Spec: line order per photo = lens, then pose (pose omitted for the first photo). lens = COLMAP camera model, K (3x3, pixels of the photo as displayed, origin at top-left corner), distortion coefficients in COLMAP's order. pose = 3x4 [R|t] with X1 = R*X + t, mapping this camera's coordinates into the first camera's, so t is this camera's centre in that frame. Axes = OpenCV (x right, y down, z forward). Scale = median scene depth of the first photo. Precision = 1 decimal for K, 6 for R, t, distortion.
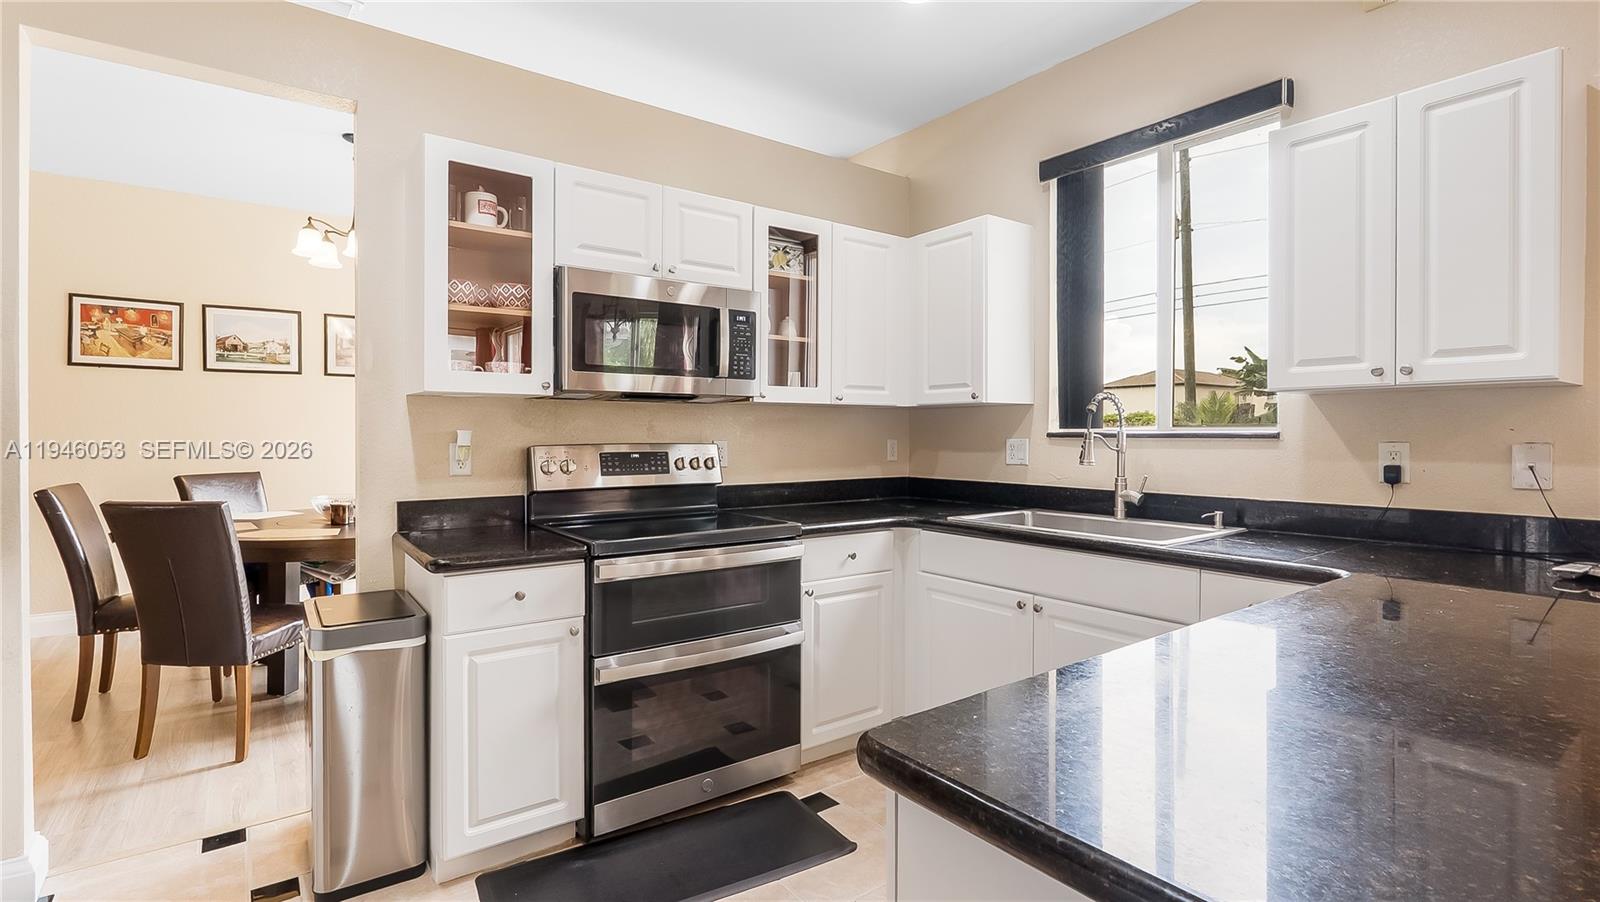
lens RADIAL K [[741.5, 0, 790.1], [0, 741.5, 433.1], [0, 0, 1]] dist [-0.004574, 0.001281]
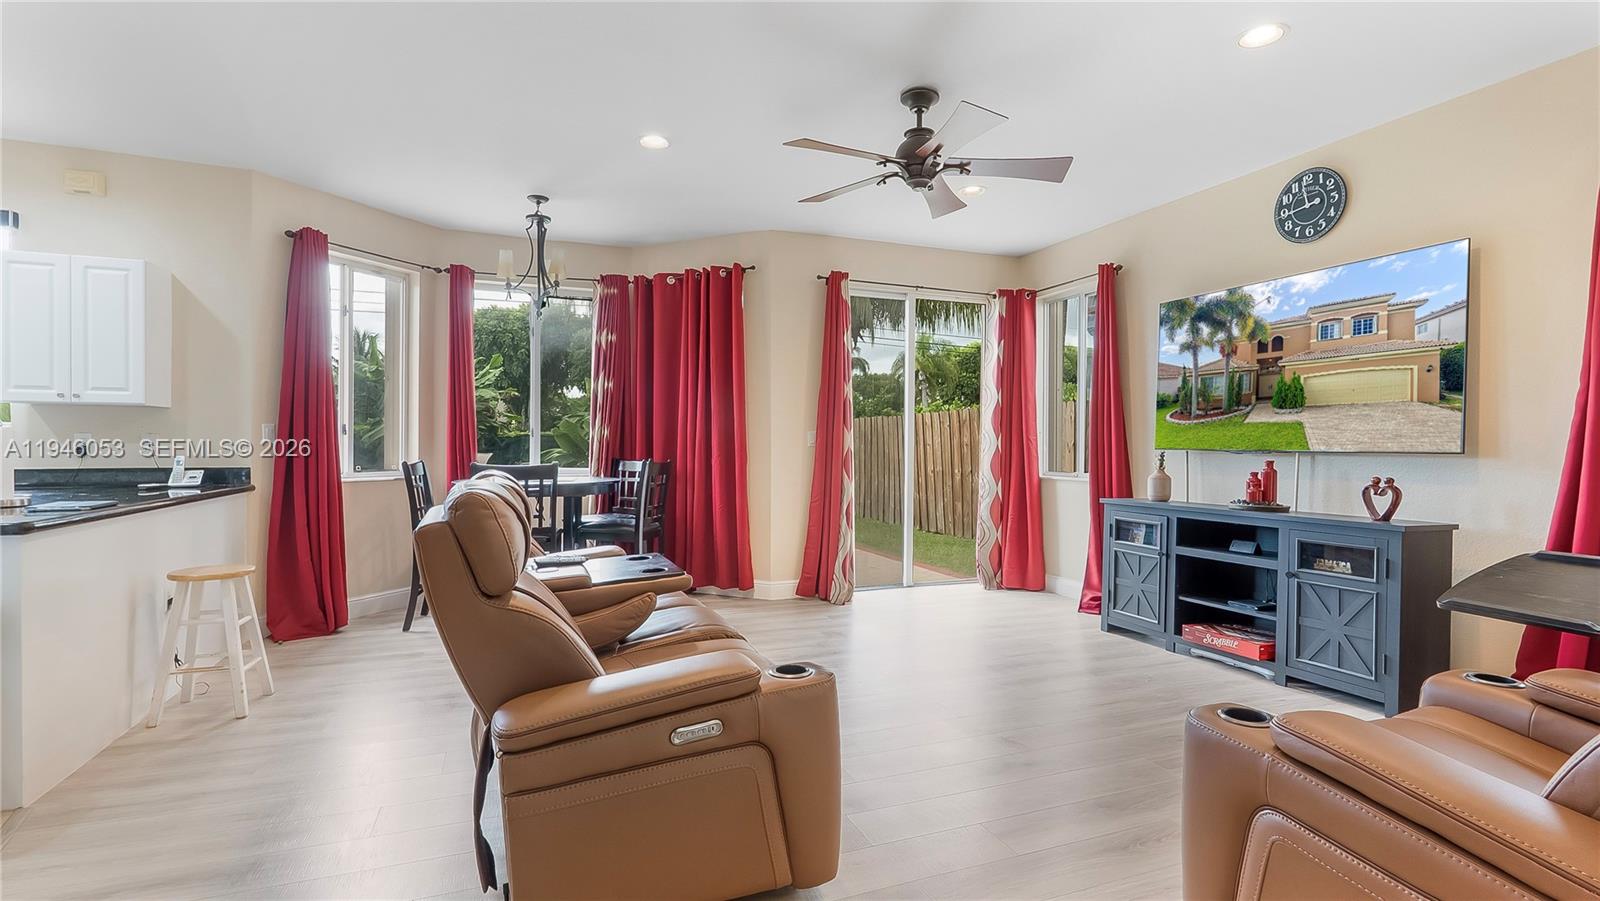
lens RADIAL K [[742.2, 0, 808.9], [0, 742.2, 450.7], [0, 0, 1]] dist [-0.002898, -0.000128]
pose [[0.245014, -0.009129, 0.969476, -0.421225], [-0.003708, 0.999940, 0.010352, 0.024337], [-0.969512, -0.006131, 0.244966, -0.956711]]
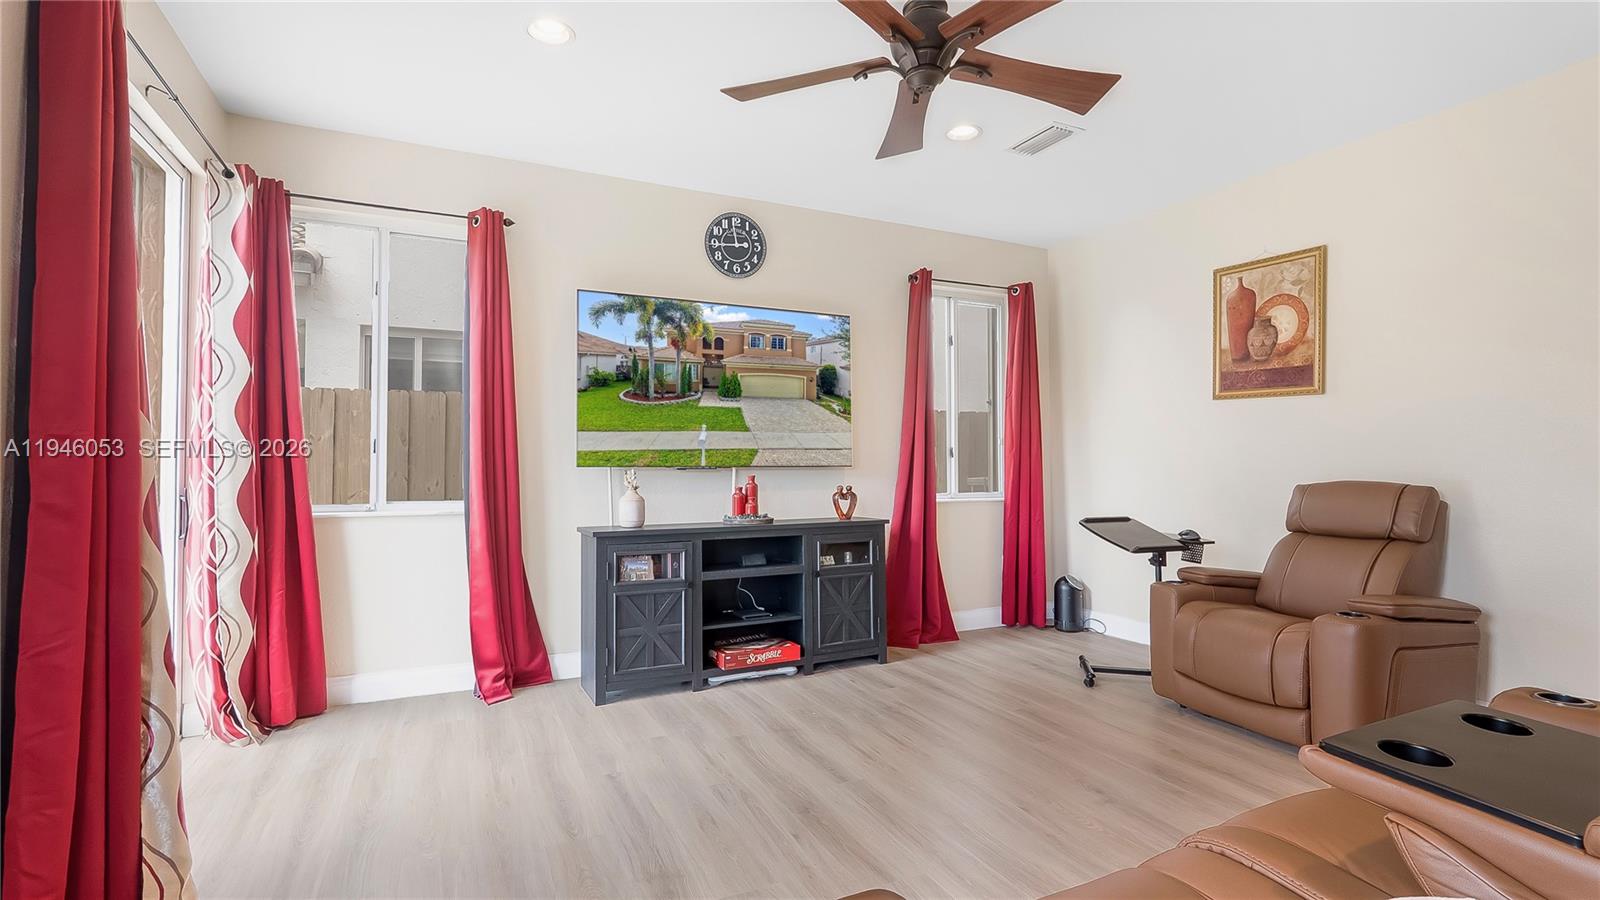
lens RADIAL K [[742.2, 0, 800.3], [0, 742.2, 449.8], [0, 0, 1]] dist [-0.002898, -0.000128]
pose [[-0.982495, -0.001011, 0.186285, 0.808430], [-0.003844, 0.999882, -0.014846, 0.024444], [-0.186248, -0.015302, -0.982384, 0.020471]]
